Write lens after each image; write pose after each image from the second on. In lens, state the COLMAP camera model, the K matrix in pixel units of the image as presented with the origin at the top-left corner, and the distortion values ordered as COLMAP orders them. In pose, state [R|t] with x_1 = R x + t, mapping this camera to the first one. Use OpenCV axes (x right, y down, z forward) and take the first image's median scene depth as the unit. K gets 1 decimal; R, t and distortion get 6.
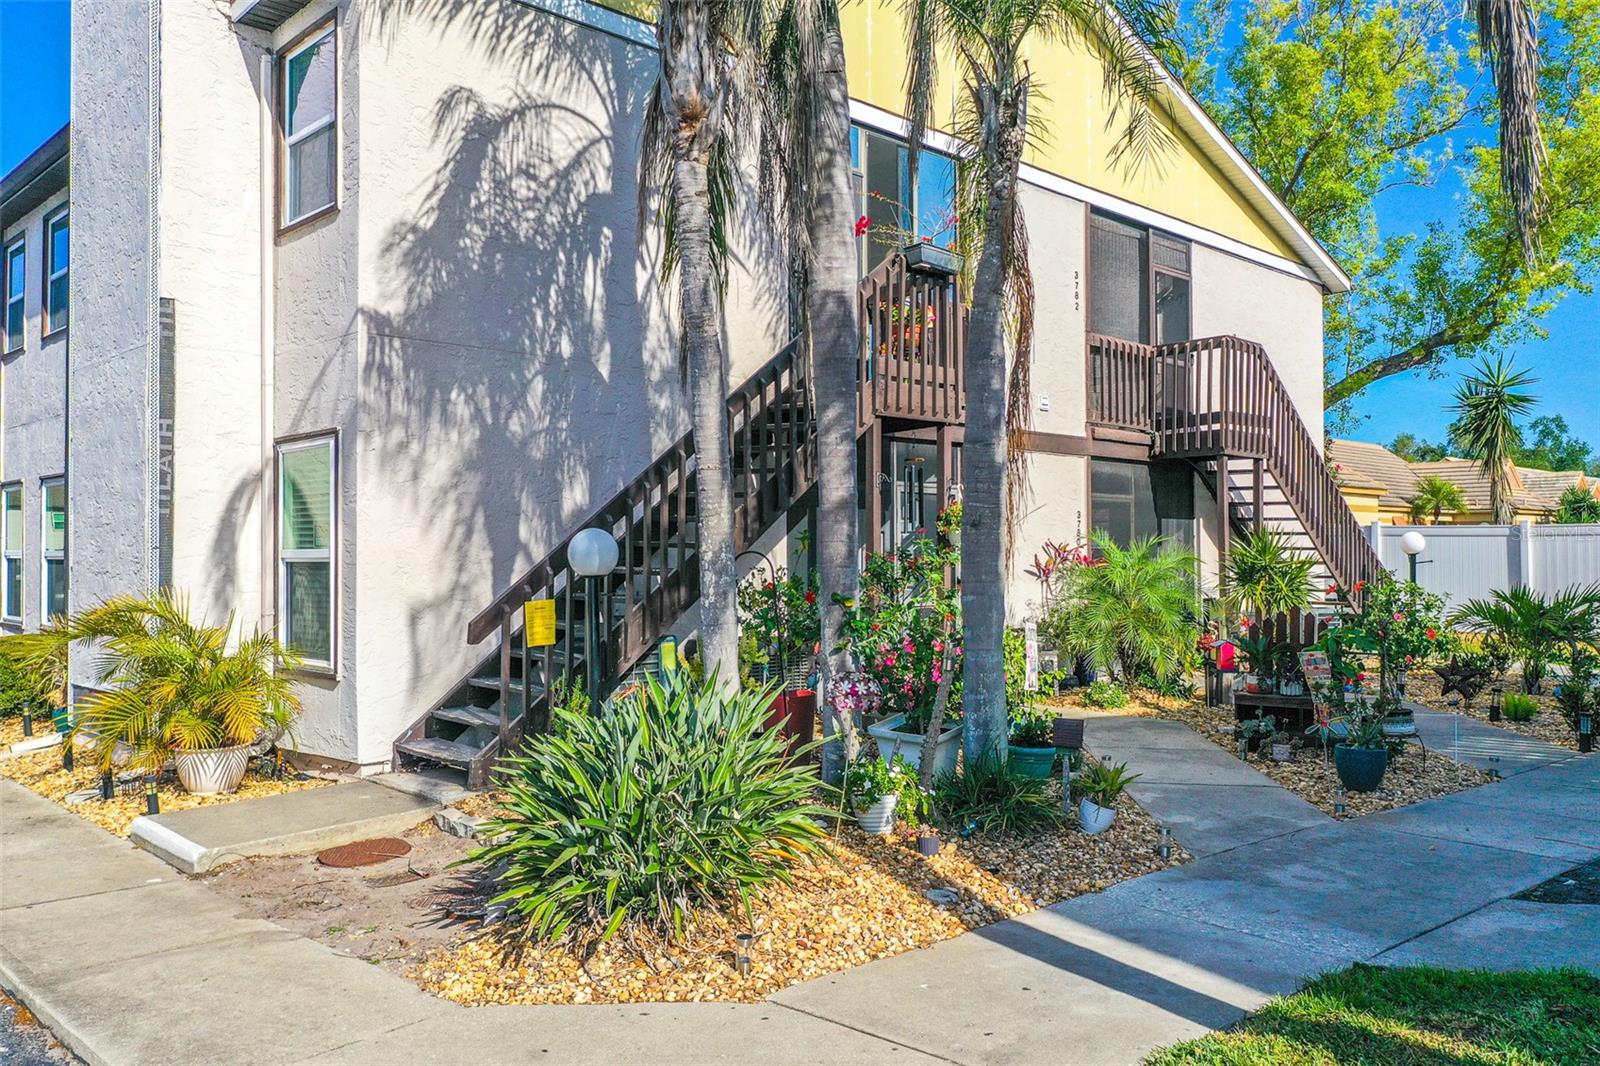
lens RADIAL K [[1262.1, 0, 800.6], [0, 1262.1, 535.3], [0, 0, 1]] dist [0.013282, -0.003386]
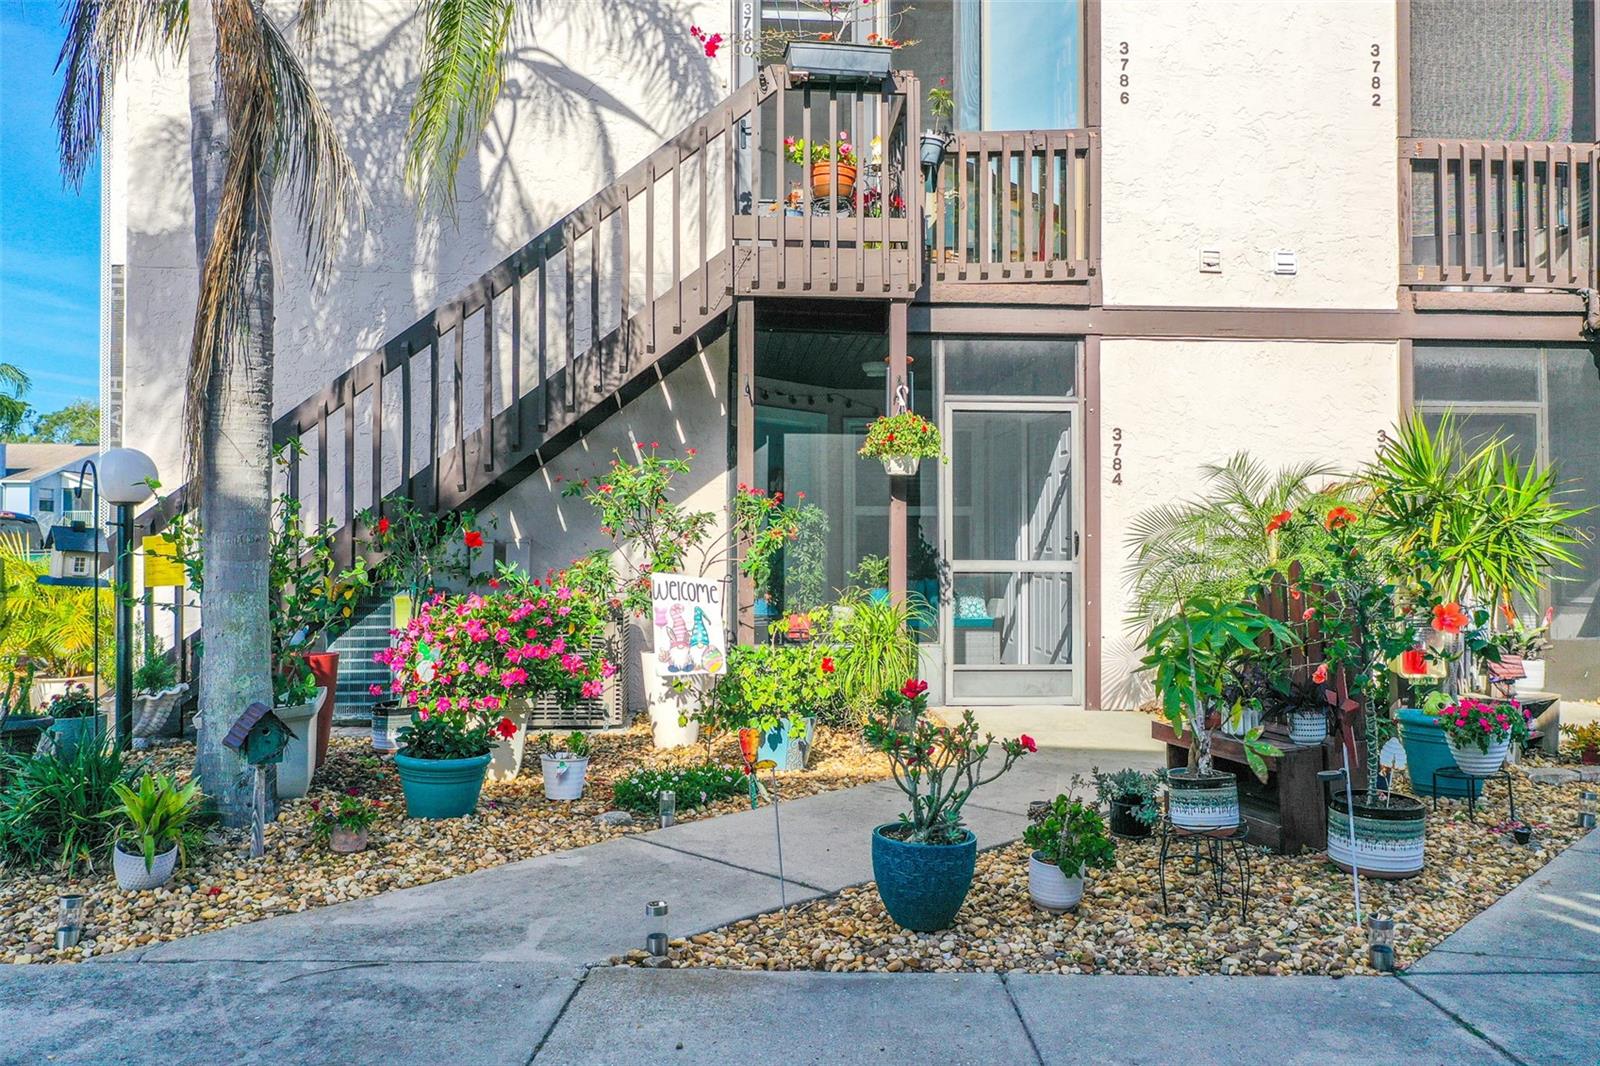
lens RADIAL K [[1262.1, 0, 799.8], [0, 1262.1, 536.4], [0, 0, 1]] dist [0.013282, -0.003386]
pose [[0.782064, -0.003623, -0.623187, 0.542135], [0.010559, 0.999917, 0.007437, 0.036423], [0.623109, -0.012396, 0.782037, 0.469926]]
